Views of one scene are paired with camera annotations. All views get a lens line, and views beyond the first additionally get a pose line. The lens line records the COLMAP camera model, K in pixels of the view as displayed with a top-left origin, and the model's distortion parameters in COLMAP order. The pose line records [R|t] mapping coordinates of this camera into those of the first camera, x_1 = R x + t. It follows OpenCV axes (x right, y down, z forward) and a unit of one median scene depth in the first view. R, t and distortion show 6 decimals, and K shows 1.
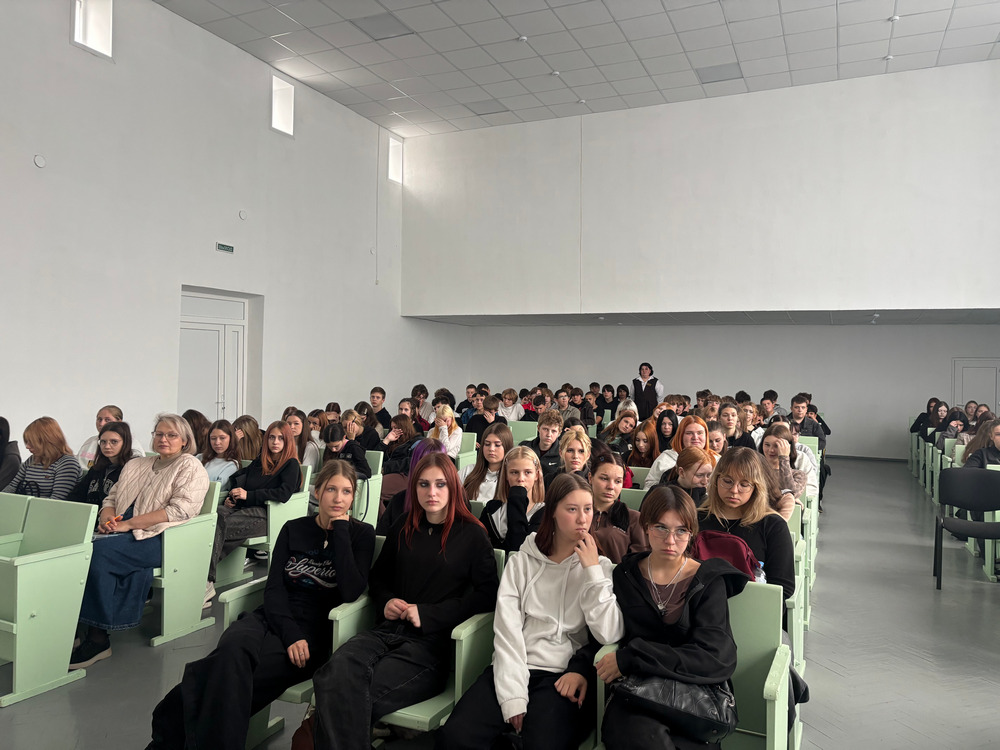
lens RADIAL K [[765.9, 0, 500.0], [0, 765.9, 375.0], [0, 0, 1]] dist [0.037106, -0.000395]
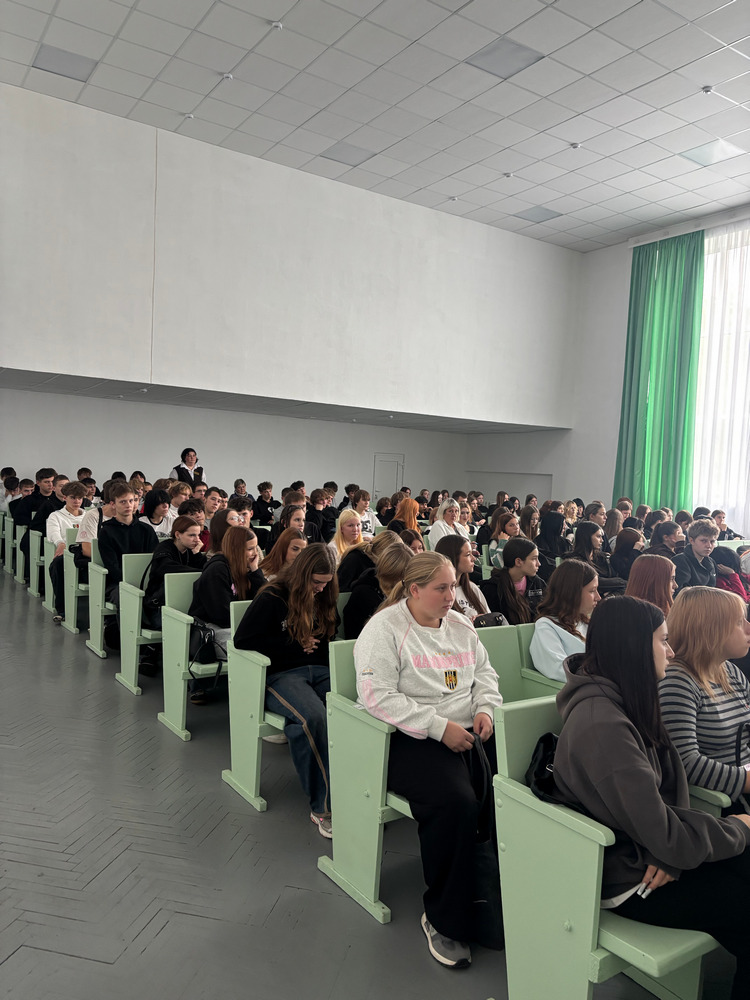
lens RADIAL K [[765.9, 0, 367.2], [0, 765.9, 496.0], [0, 0, 1]] dist [0.037106, -0.000395]
pose [[0.531863, -0.015267, 0.846693, -0.439735], [-0.035606, 0.998550, 0.040371, -0.004131], [-0.846082, -0.051619, 0.530548, 0.373209]]
